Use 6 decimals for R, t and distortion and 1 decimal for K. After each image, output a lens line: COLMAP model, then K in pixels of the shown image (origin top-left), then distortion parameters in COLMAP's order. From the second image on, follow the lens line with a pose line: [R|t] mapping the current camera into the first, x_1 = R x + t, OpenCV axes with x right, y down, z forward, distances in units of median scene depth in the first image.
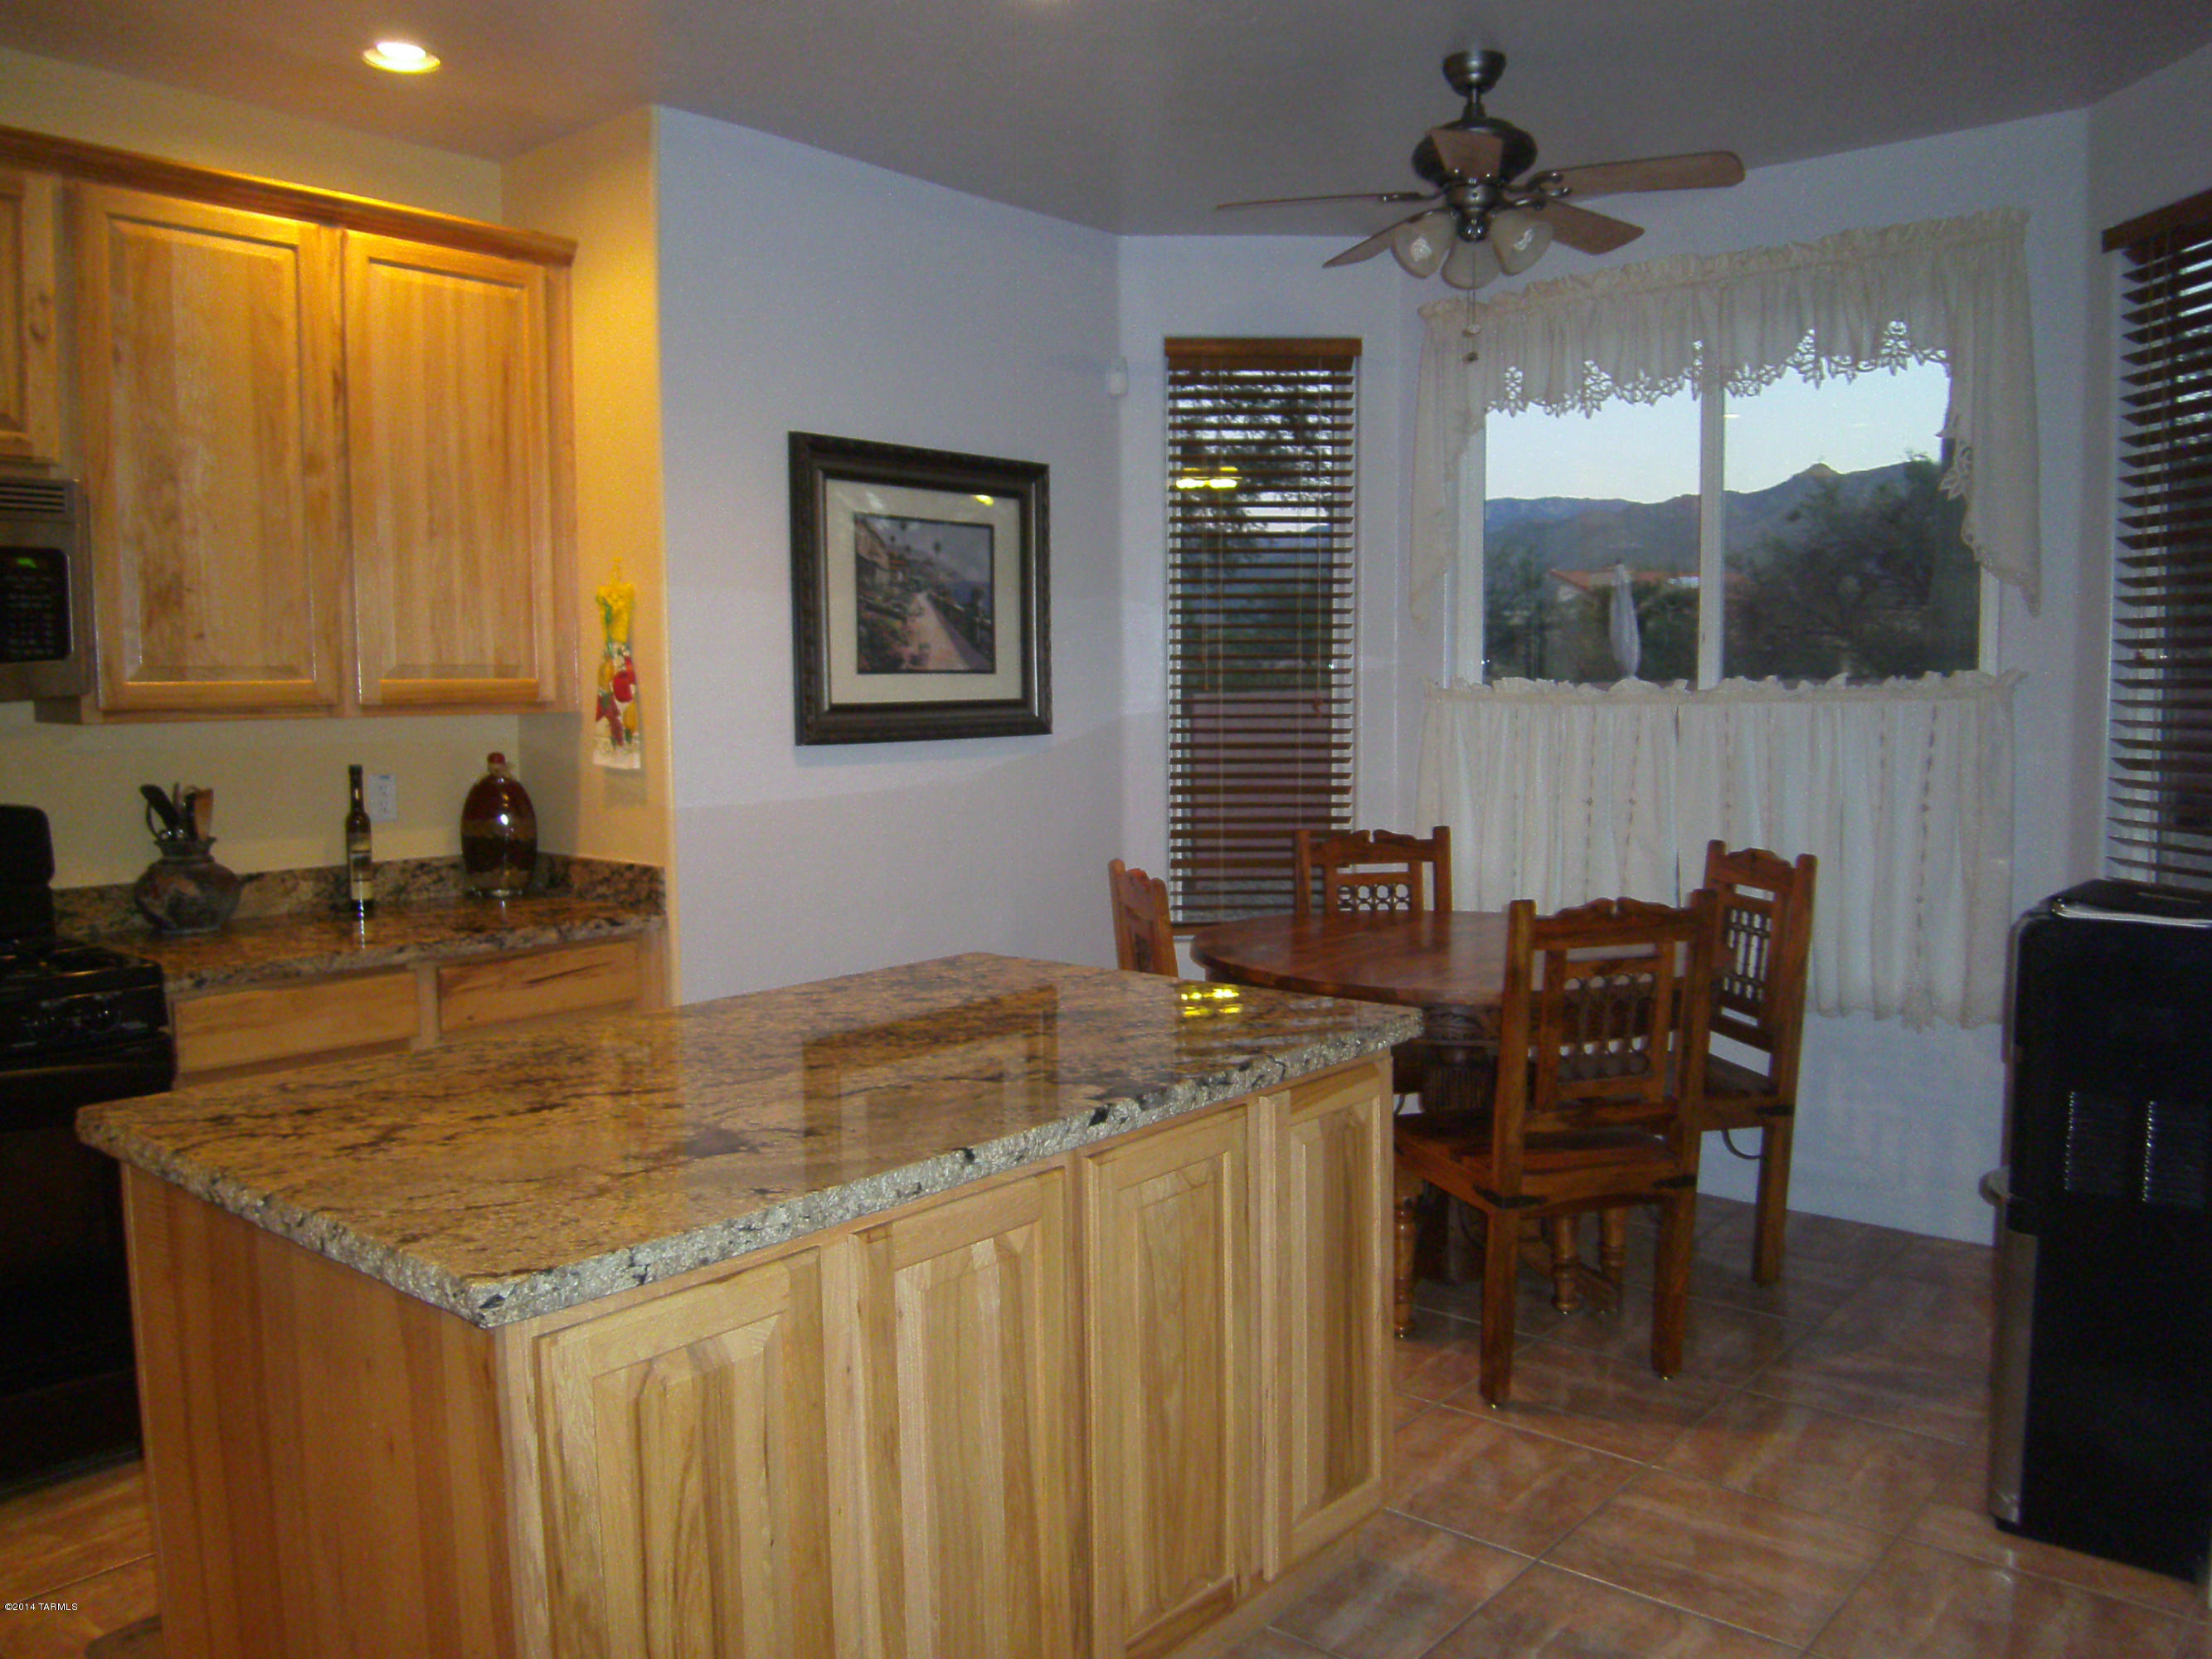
lens RADIAL K [[1758.9, 0, 1106.0], [0, 1758.9, 829.5], [0, 0, 1]] dist [0.004882, -0.062924]
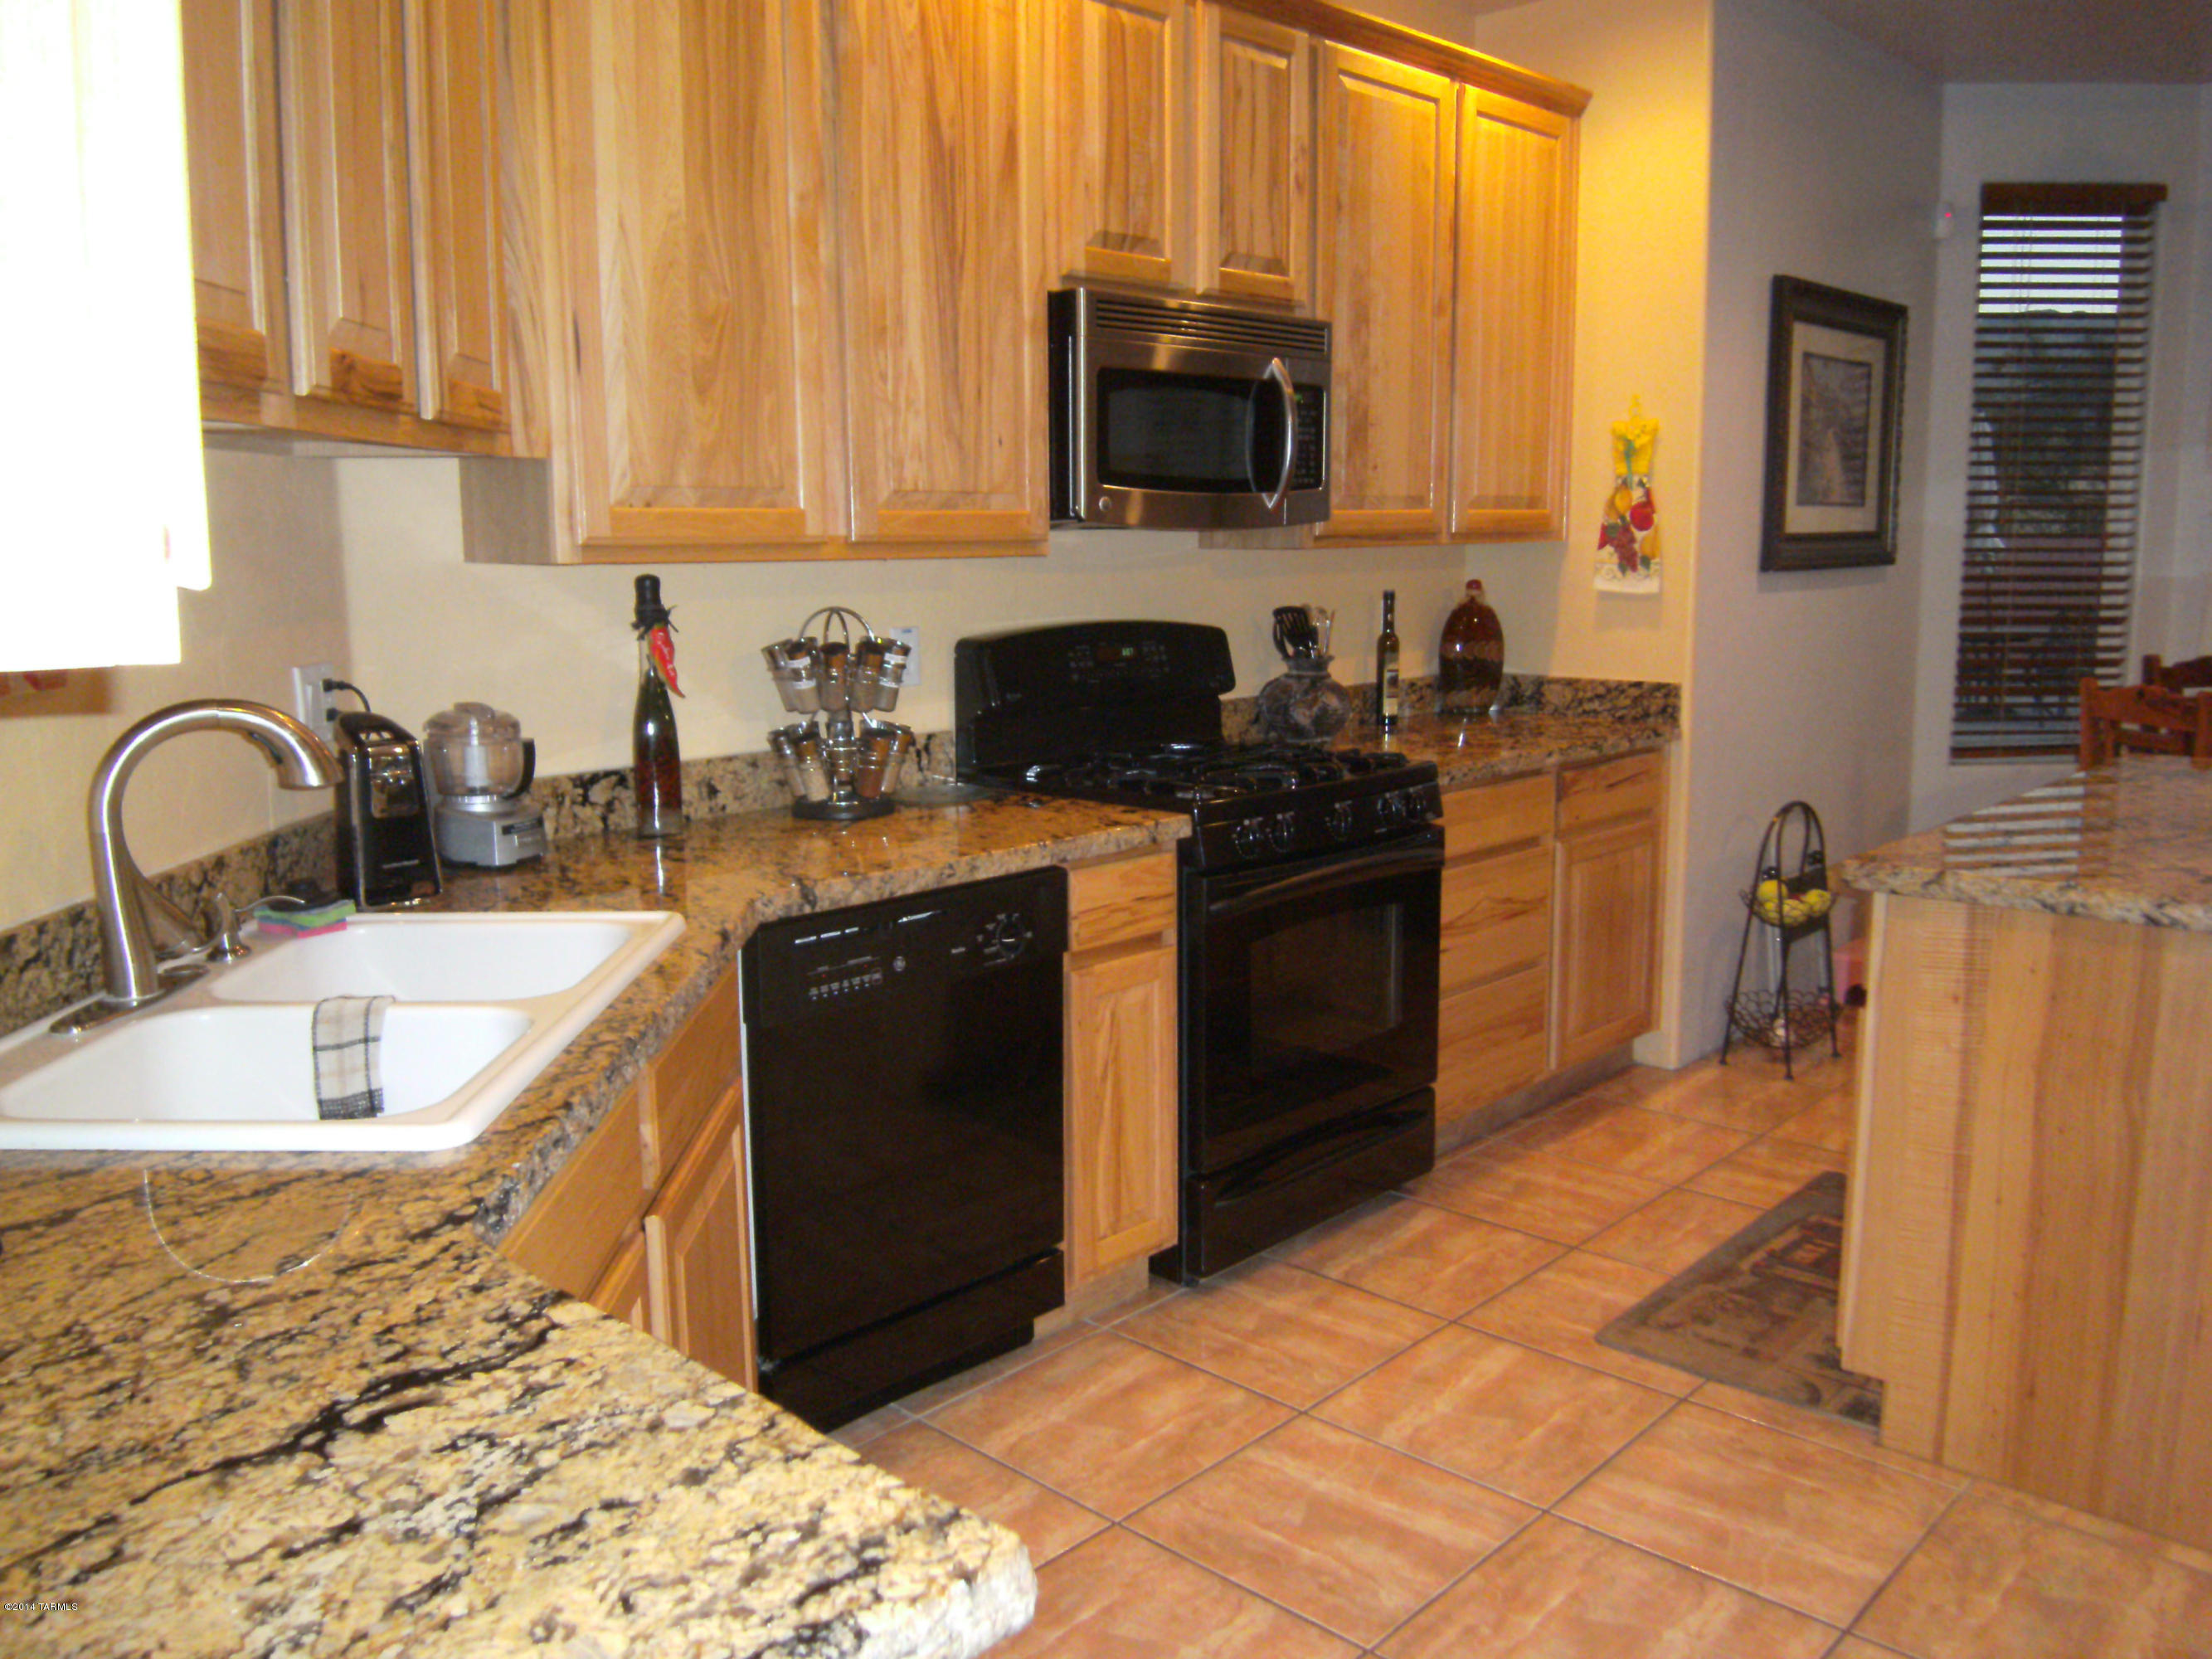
lens RADIAL K [[1758.9, 0, 1106.0], [0, 1758.9, 829.5], [0, 0, 1]] dist [0.004882, -0.062924]
pose [[0.999106, 0.004170, -0.042065, -0.548890], [-0.000762, 0.996737, 0.080710, 0.023191], [0.042264, -0.080605, 0.995850, -0.104284]]
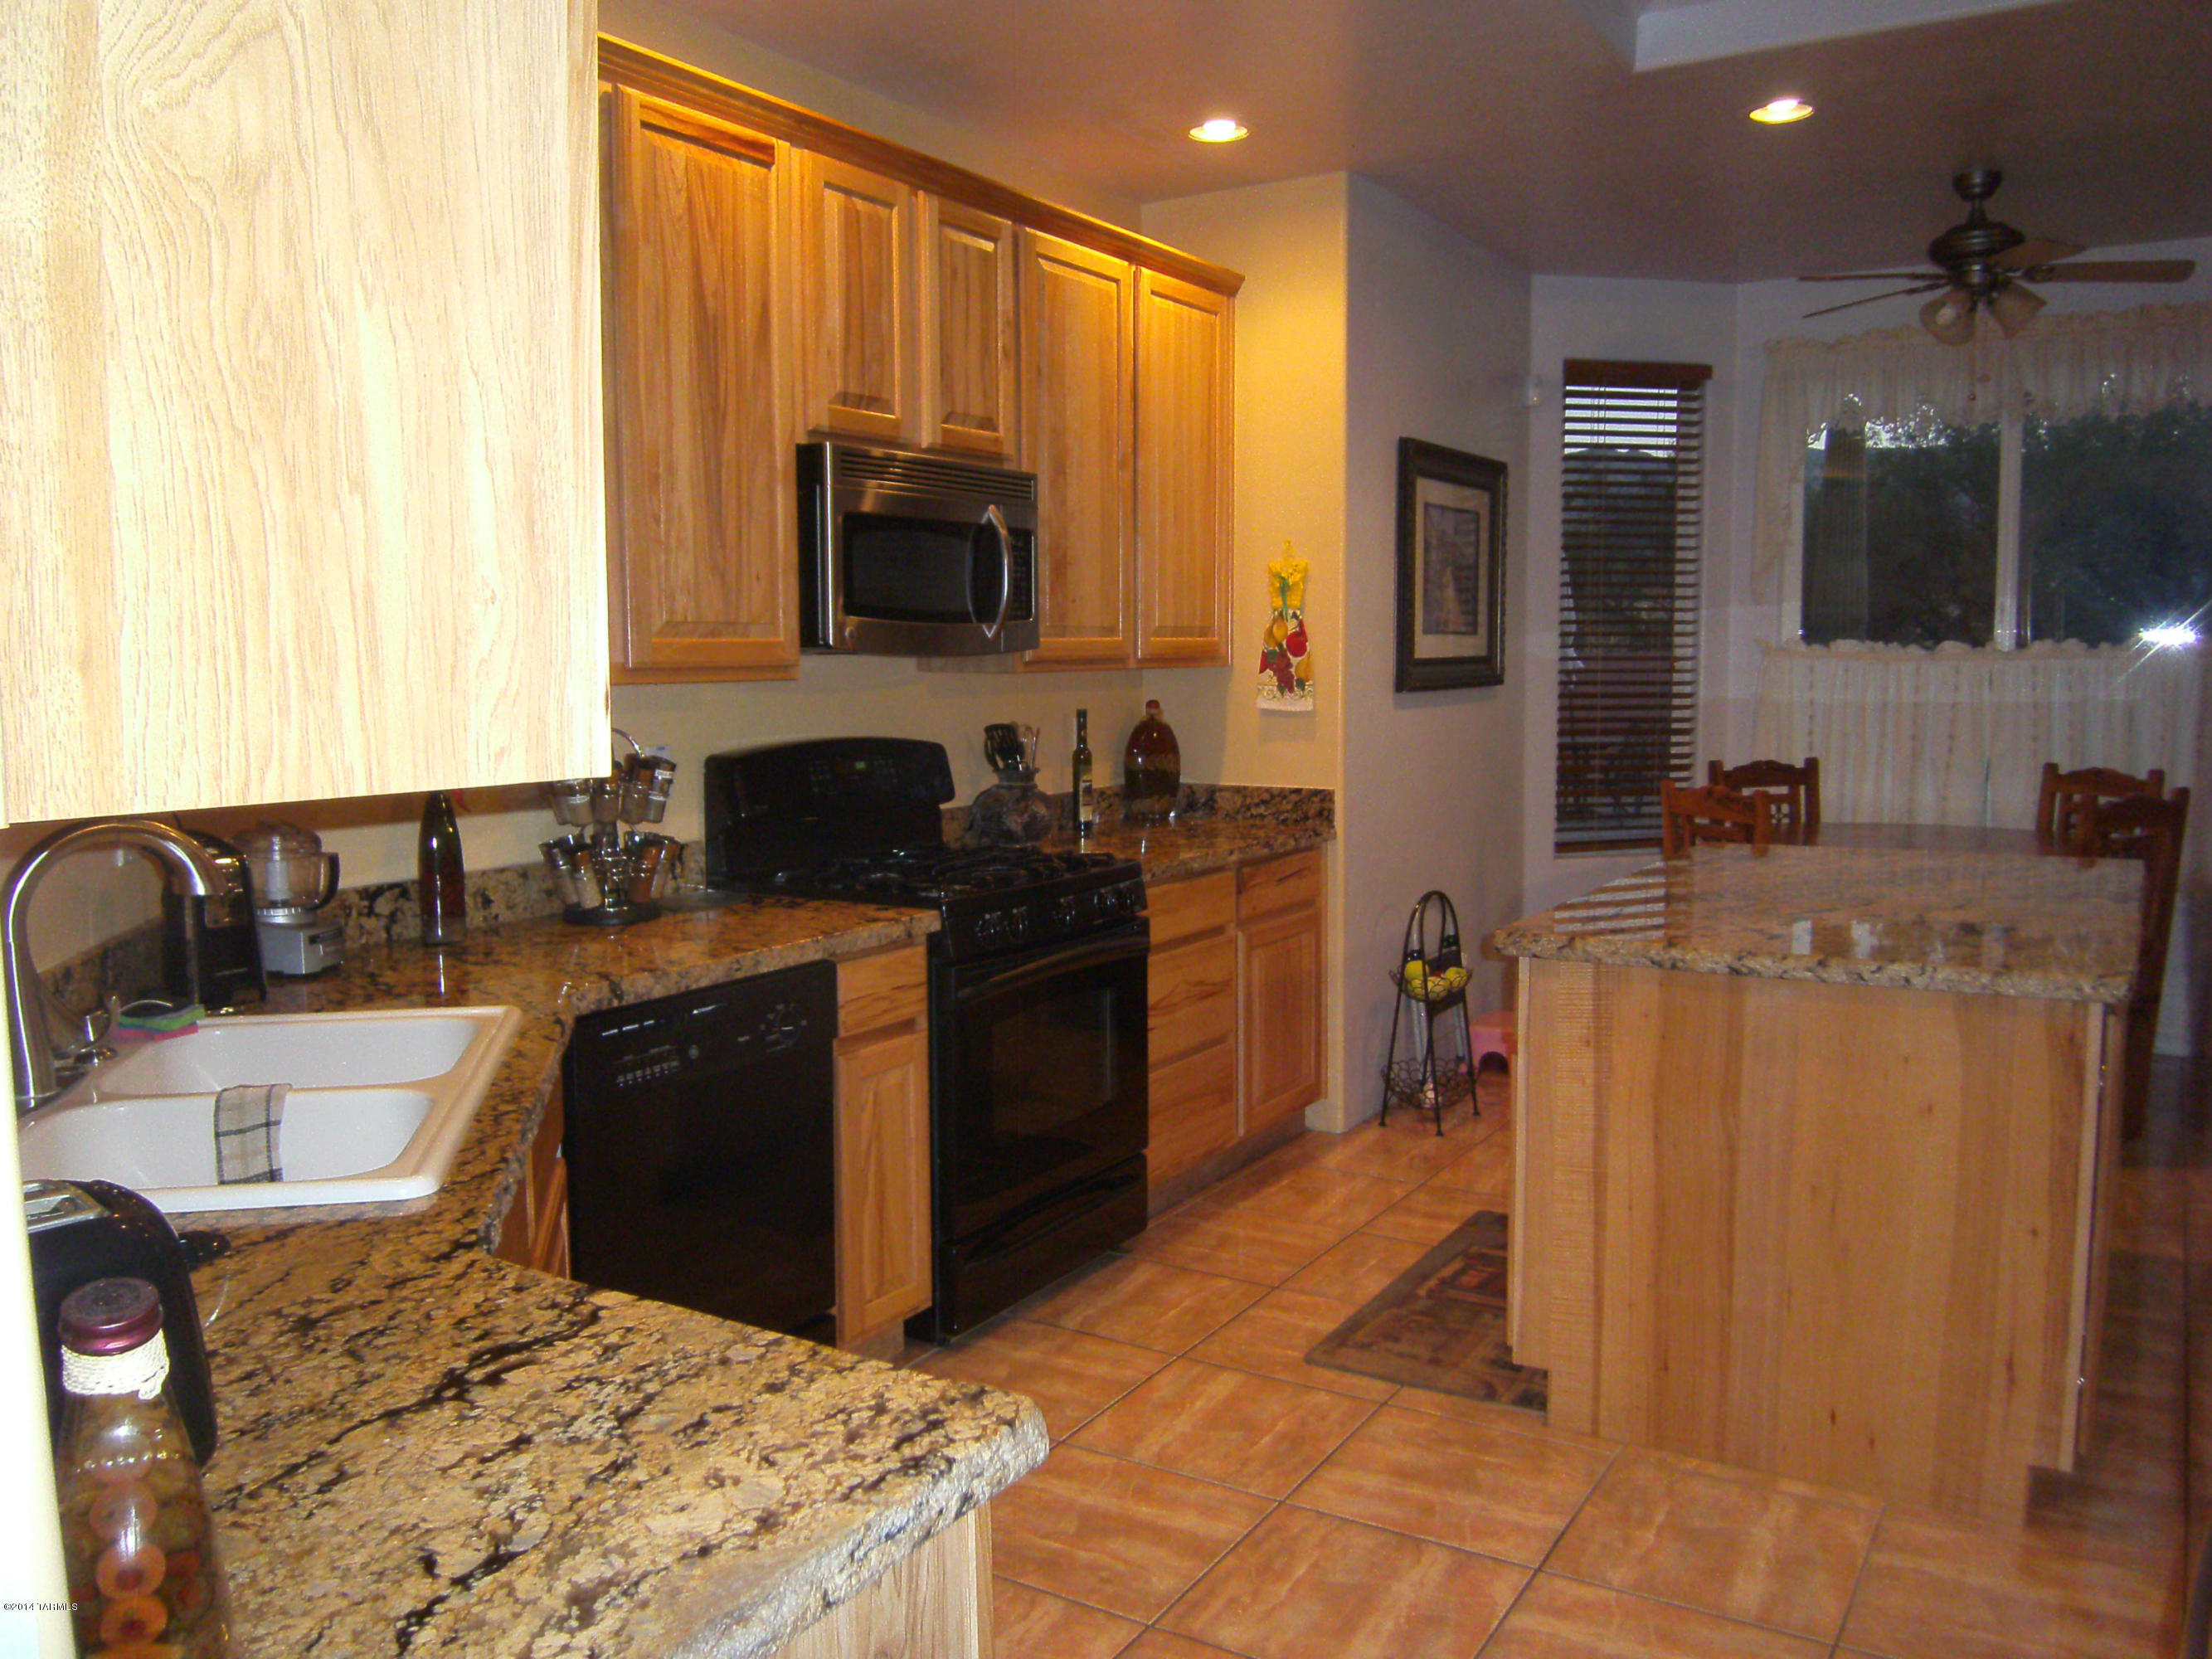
lens RADIAL K [[1760.7, 0, 1100.8], [0, 1760.7, 825.6], [0, 0, 1]] dist [0.074636, -0.210224]
pose [[0.986320, -0.015206, 0.164142, -0.605430], [0.012860, 0.999800, 0.015345, 0.024822], [-0.164342, -0.013024, 0.986317, -0.195912]]
